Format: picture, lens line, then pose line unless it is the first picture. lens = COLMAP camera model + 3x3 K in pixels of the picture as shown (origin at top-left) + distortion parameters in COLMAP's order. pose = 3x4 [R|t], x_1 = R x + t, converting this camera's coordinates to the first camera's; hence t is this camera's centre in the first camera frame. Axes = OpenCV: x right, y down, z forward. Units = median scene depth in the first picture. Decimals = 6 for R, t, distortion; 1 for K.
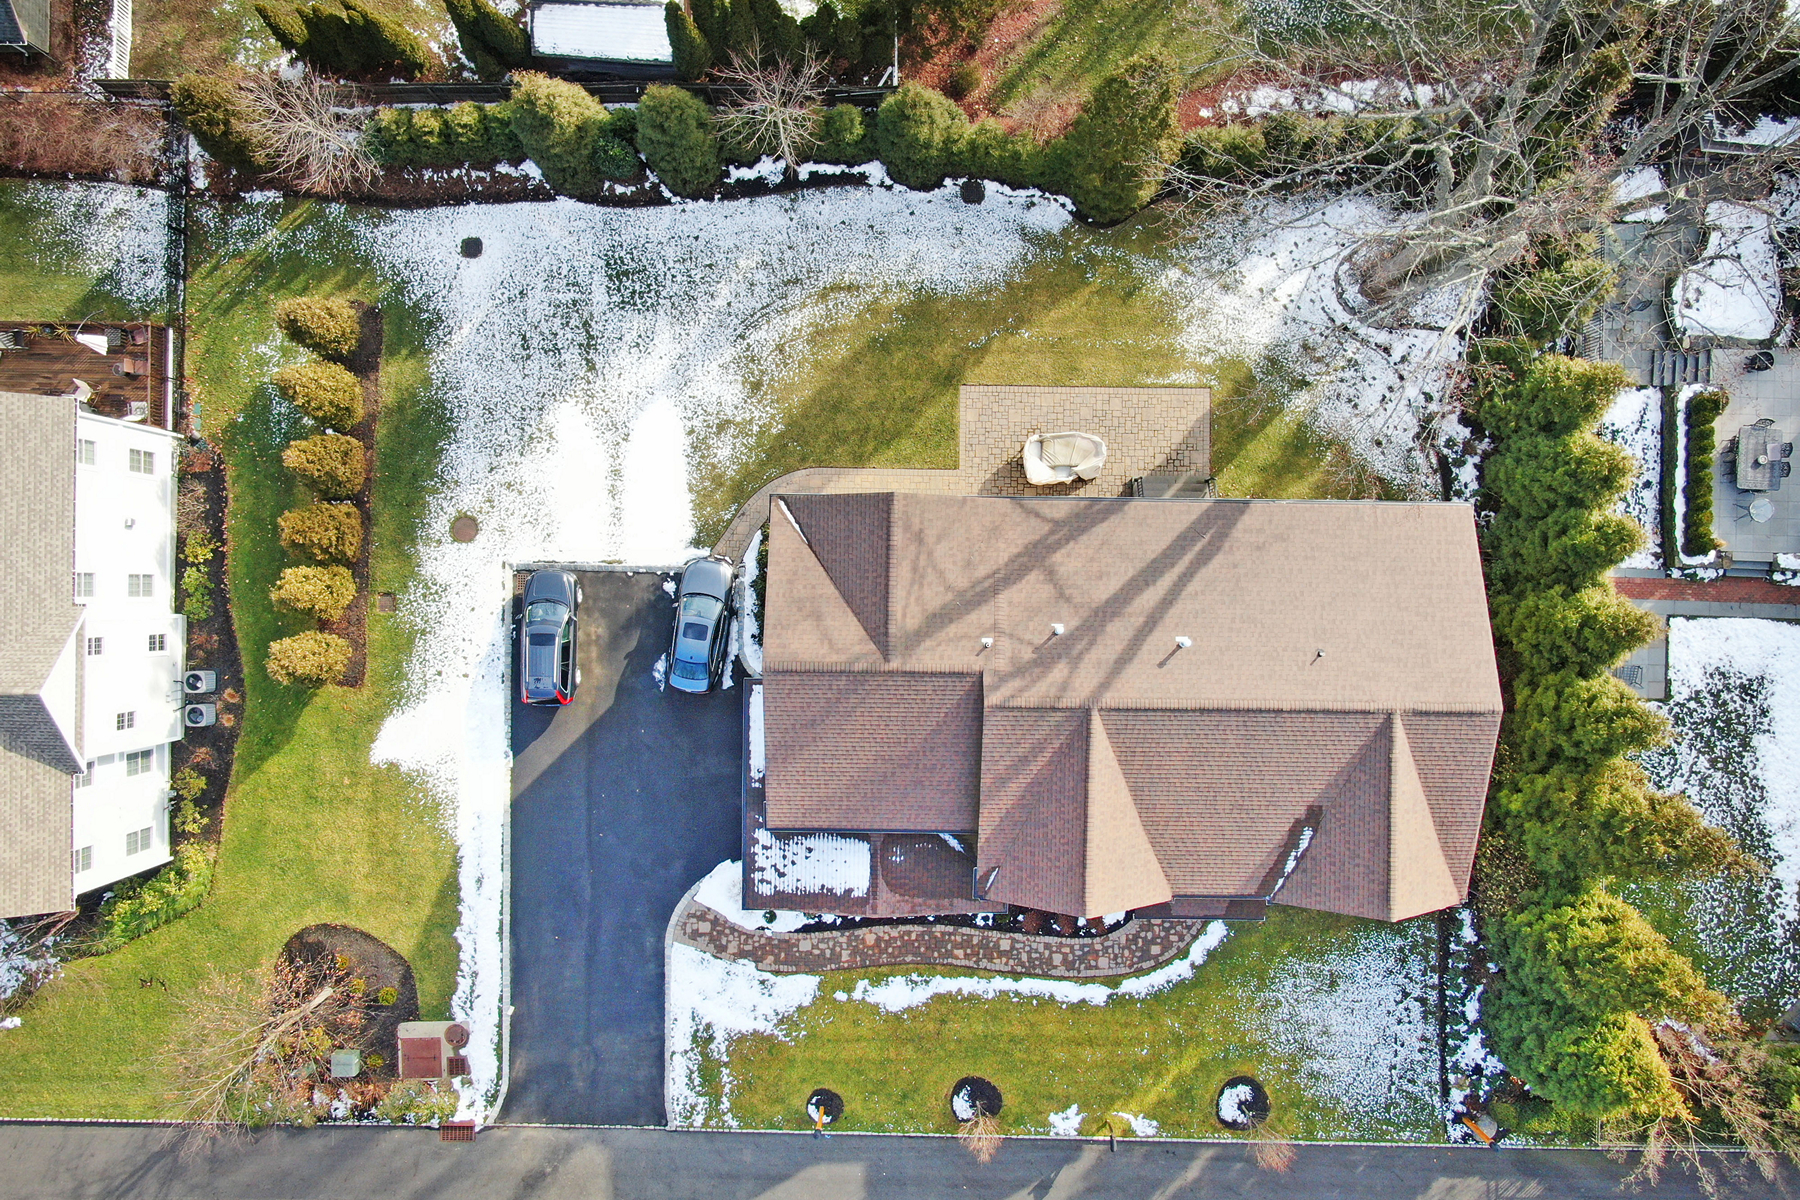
lens RADIAL K [[1305.3, 0, 903.1], [0, 1305.3, 600.9], [0, 0, 1]] dist [-0.019329, 0.012214]
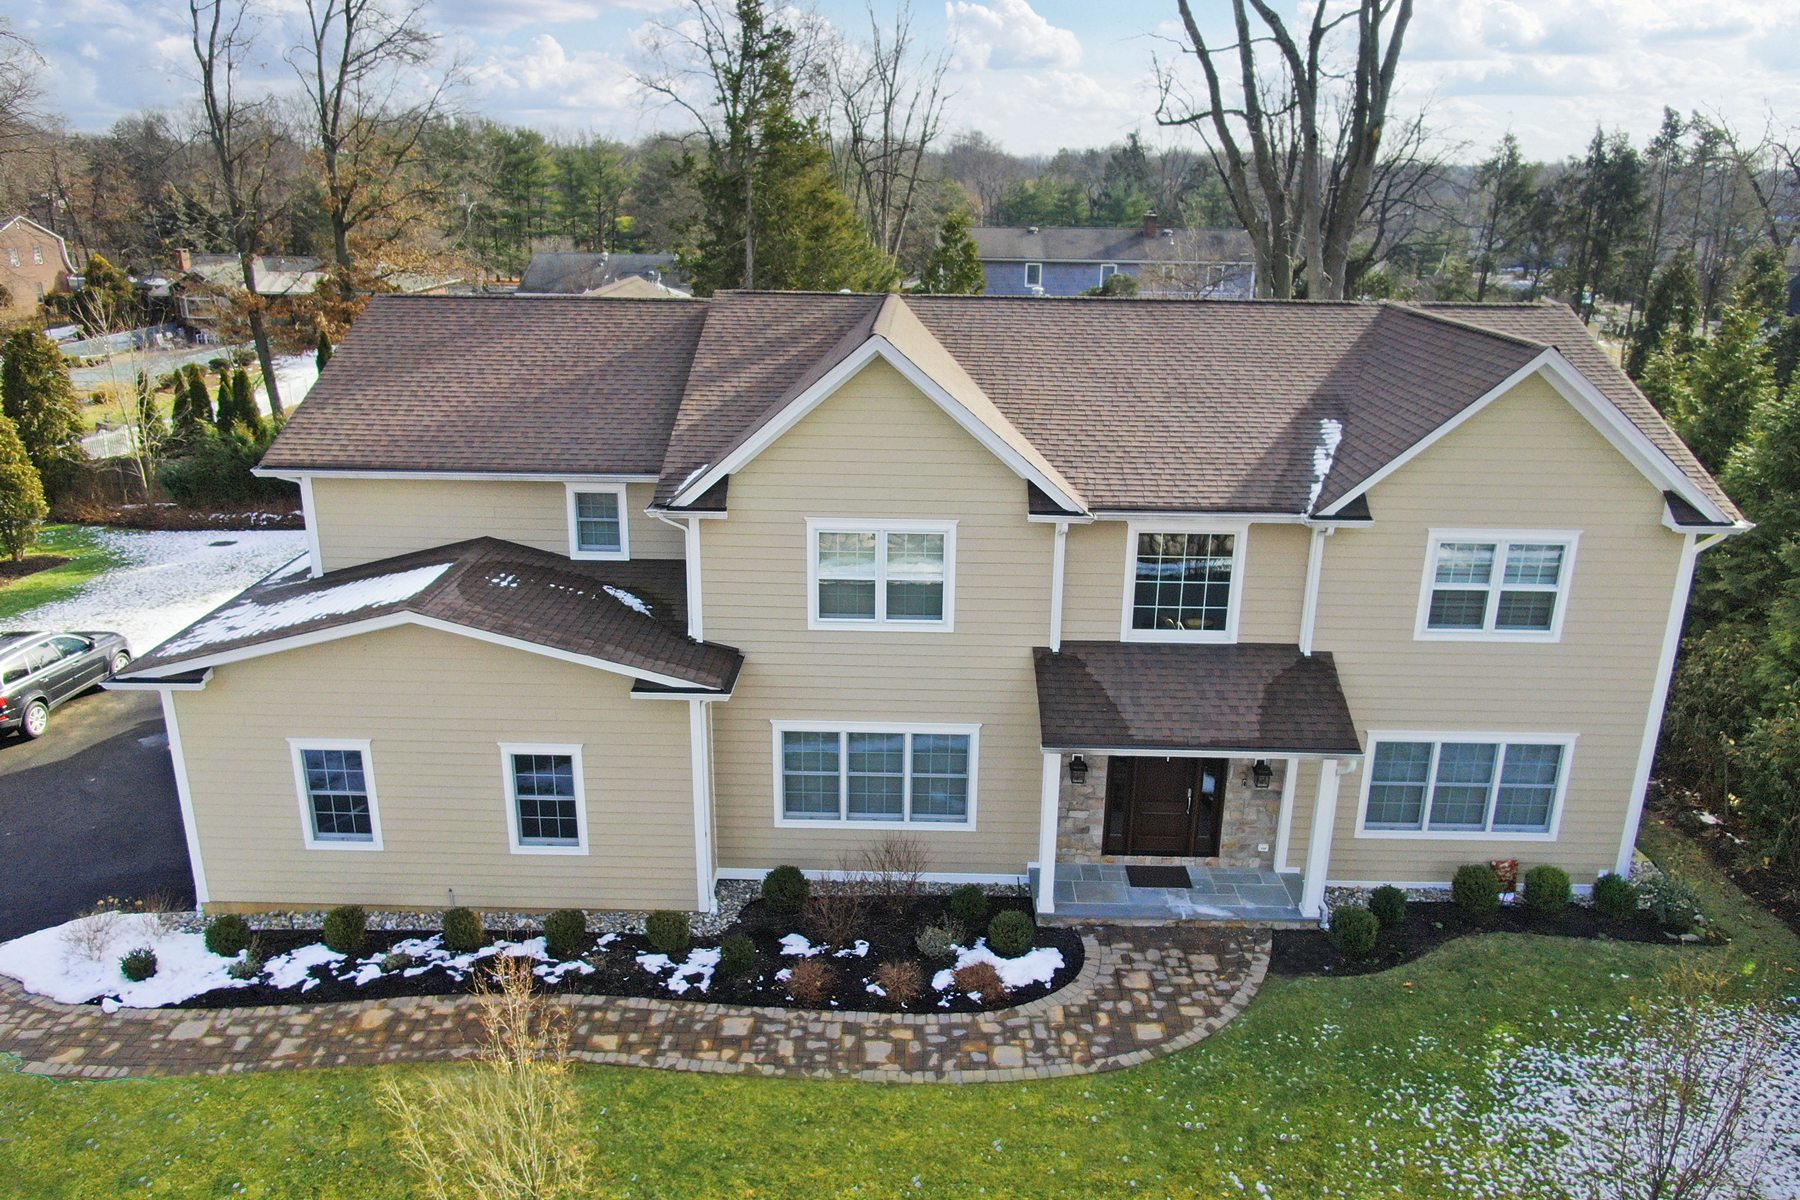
lens RADIAL K [[1305.3, 0, 901.3], [0, 1305.3, 599.4], [0, 0, 1]] dist [-0.019329, 0.012214]
pose [[0.999907, 0.013311, 0.002982, 0.121590], [-0.001274, 0.308768, -0.951137, 0.572875], [-0.013581, 0.951044, 0.308756, 0.770307]]
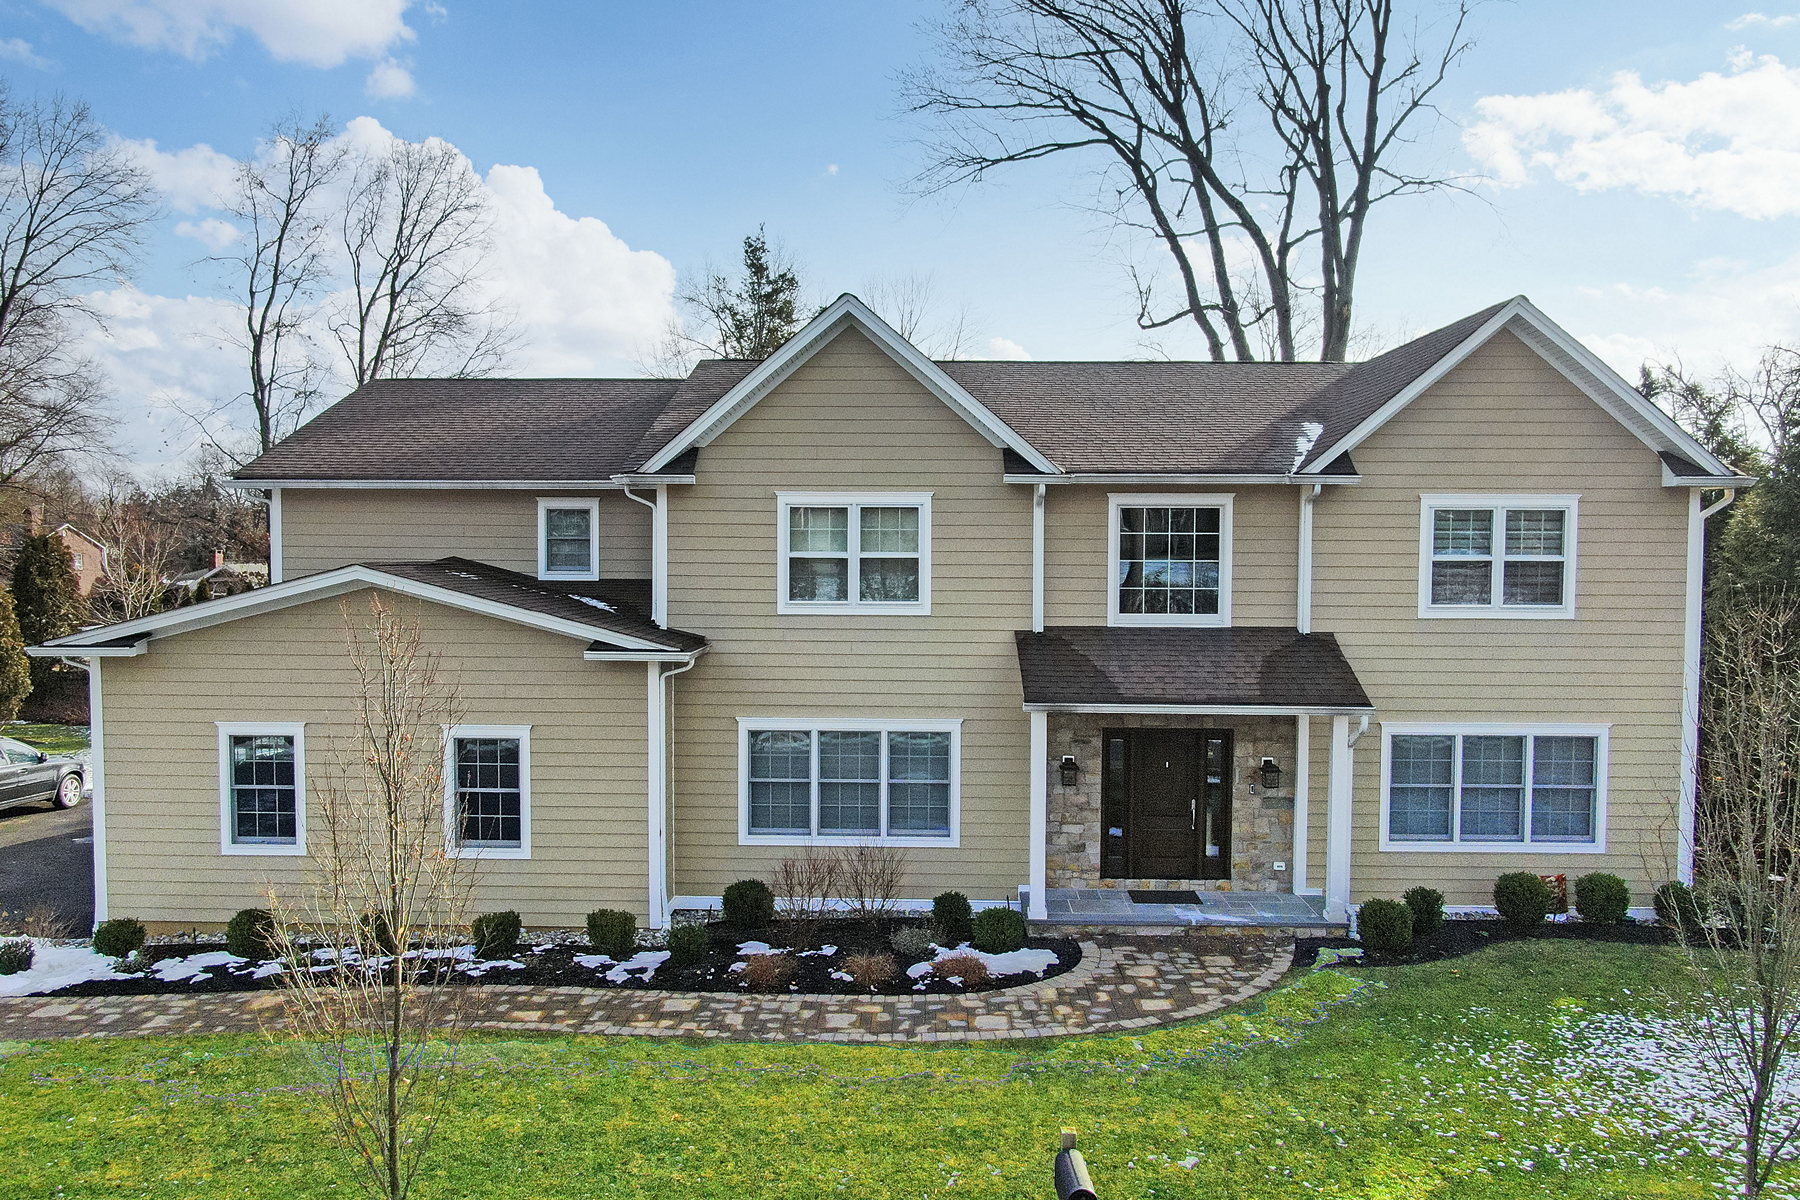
lens RADIAL K [[1305.3, 0, 901.0], [0, 1305.3, 600.2], [0, 0, 1]] dist [-0.019329, 0.012214]
pose [[0.999904, 0.005766, -0.012598, 0.135359], [-0.012811, 0.038538, -0.999175, 0.574563], [-0.005276, 0.999240, 0.038608, 0.886520]]
